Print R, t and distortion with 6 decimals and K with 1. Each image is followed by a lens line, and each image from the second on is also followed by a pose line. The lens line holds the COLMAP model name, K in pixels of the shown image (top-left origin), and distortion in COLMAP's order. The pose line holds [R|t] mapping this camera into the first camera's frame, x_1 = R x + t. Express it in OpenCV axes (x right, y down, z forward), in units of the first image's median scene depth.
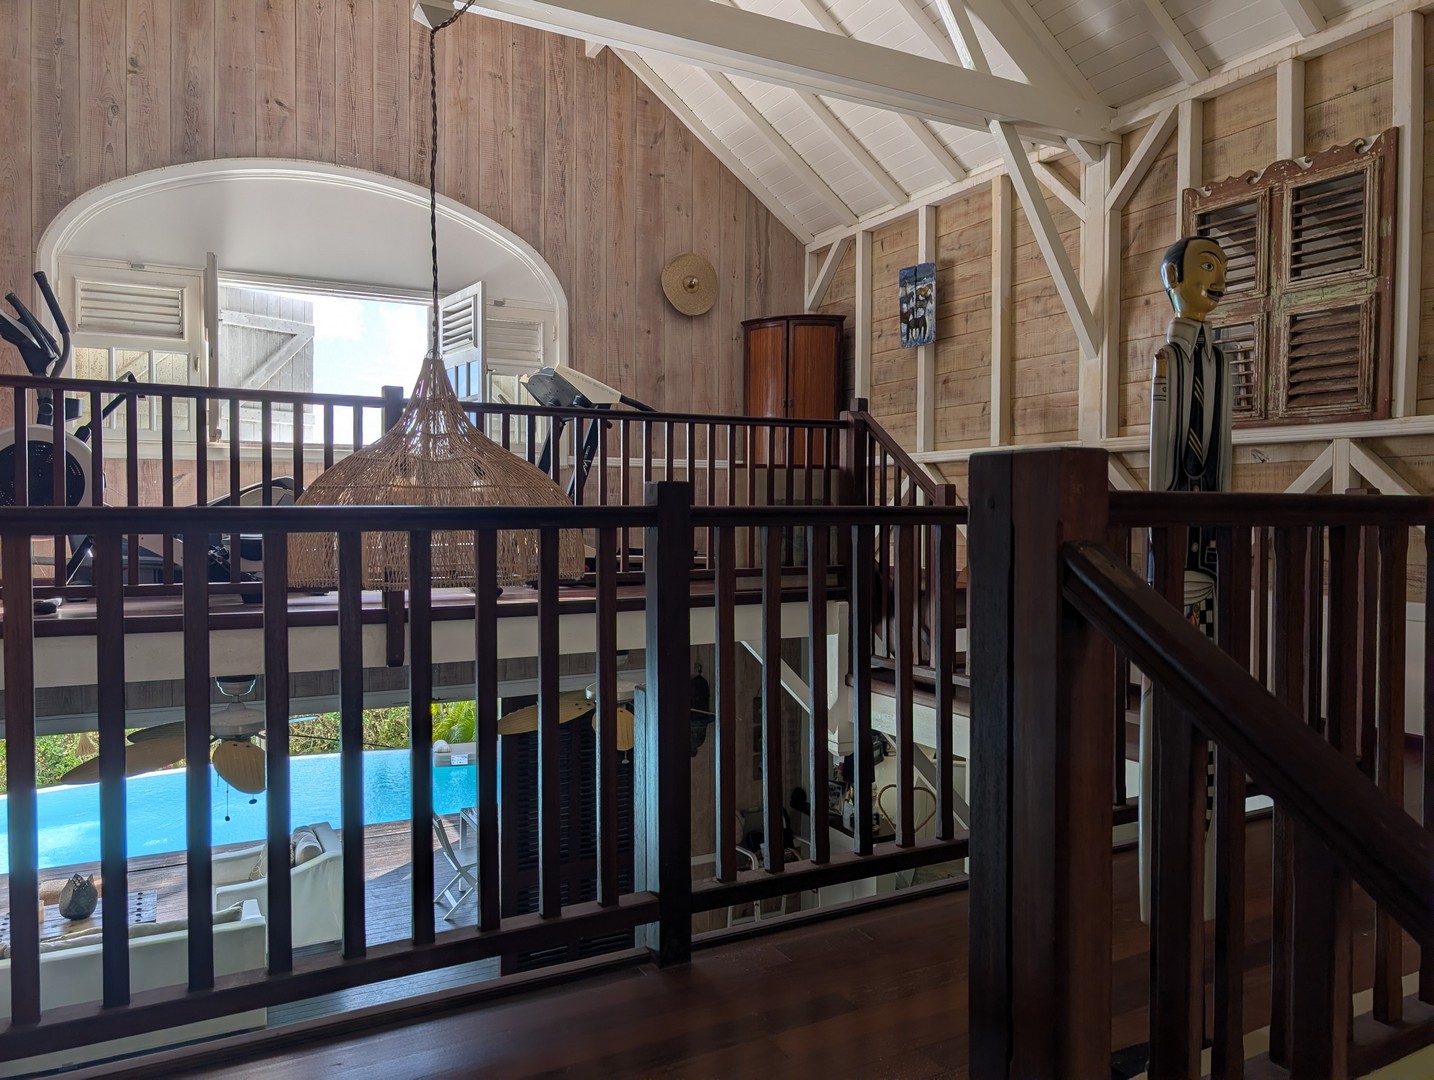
lens RADIAL K [[1028.2, 0, 722.4], [0, 1028.2, 534.6], [0, 0, 1]] dist [0.023193, -0.015540]
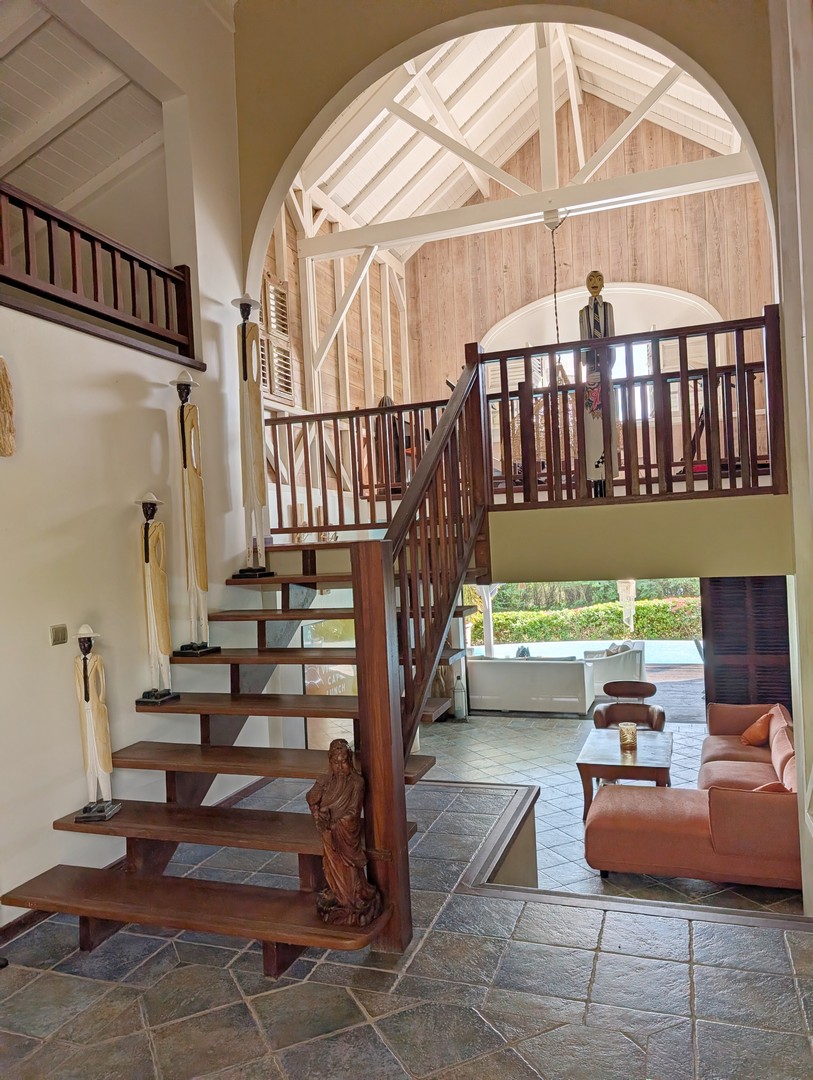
lens RADIAL K [[774.4, 0, 406.5], [0, 774.4, 543.7], [0, 0, 1]] dist [0.023193, -0.015540]
pose [[0.673148, -0.032246, -0.738804, 0.459515], [0.032259, 0.999378, -0.014227, 0.148477], [0.738804, -0.014256, 0.673770, -0.282050]]
